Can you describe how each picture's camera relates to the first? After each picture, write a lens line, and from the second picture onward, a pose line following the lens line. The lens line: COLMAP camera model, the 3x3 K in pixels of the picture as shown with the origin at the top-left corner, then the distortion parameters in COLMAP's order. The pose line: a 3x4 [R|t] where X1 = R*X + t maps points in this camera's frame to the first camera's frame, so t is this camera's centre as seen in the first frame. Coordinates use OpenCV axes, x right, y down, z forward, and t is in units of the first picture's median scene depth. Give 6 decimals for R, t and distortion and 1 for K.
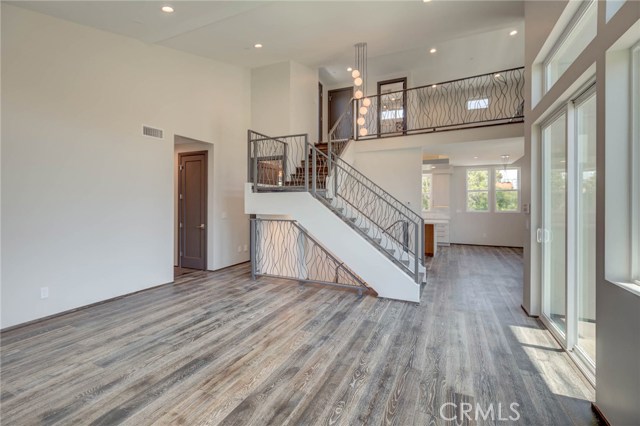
lens RADIAL K [[291.4, 0, 317.1], [0, 291.4, 207.9], [0, 0, 1]] dist [-0.009525, 0.003655]
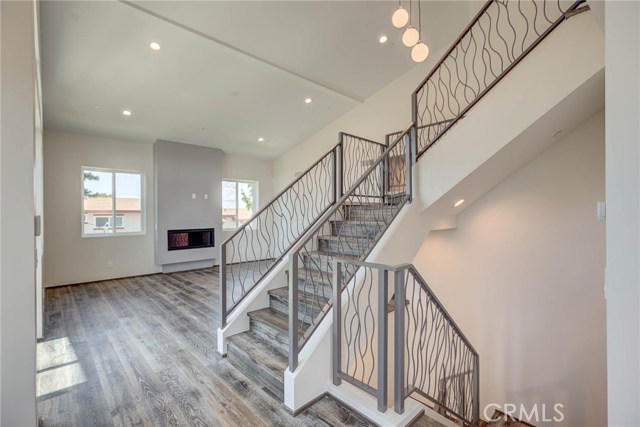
lens RADIAL K [[291.4, 0, 317.9], [0, 291.4, 213.9], [0, 0, 1]] dist [-0.009525, 0.003655]
pose [[-0.382610, -0.004667, -0.923898, 0.995730], [-0.009569, 0.999954, -0.001089, -0.017665], [0.923861, 0.008425, -0.382636, 1.621930]]
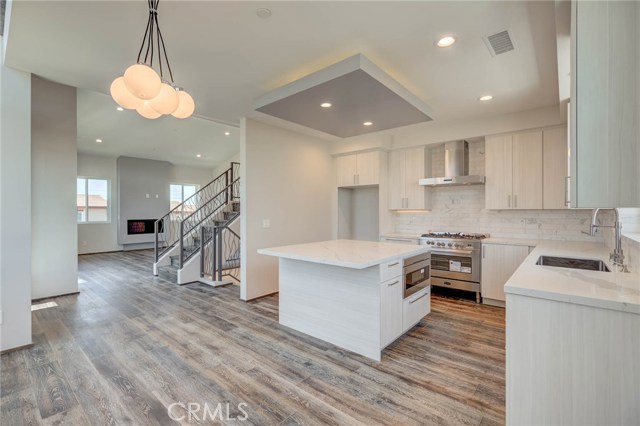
lens RADIAL K [[291.4, 0, 321.1], [0, 291.4, 212.0], [0, 0, 1]] dist [-0.009525, 0.003655]
pose [[-0.277311, -0.003750, -0.960773, 1.654292], [-0.012326, 0.999924, -0.000345, 0.000217], [0.960701, 0.011747, -0.277336, 2.399956]]
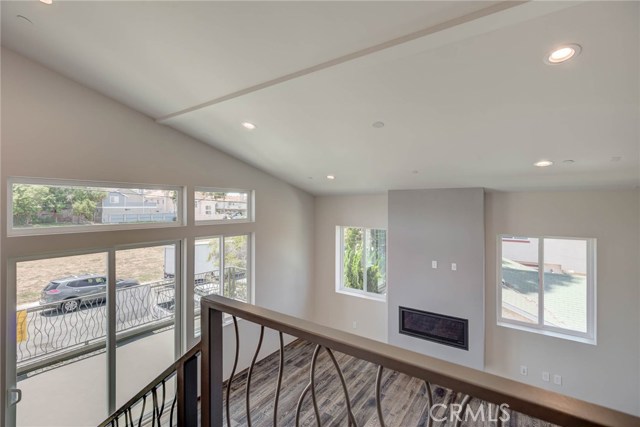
lens RADIAL K [[291.4, 0, 315.7], [0, 291.4, 208.6], [0, 0, 1]] dist [-0.009525, 0.003655]
pose [[-0.981918, -0.006970, 0.189178, -0.180945], [-0.002524, 0.999715, 0.023732, -0.406713], [-0.189290, 0.022825, -0.981656, 1.499333]]
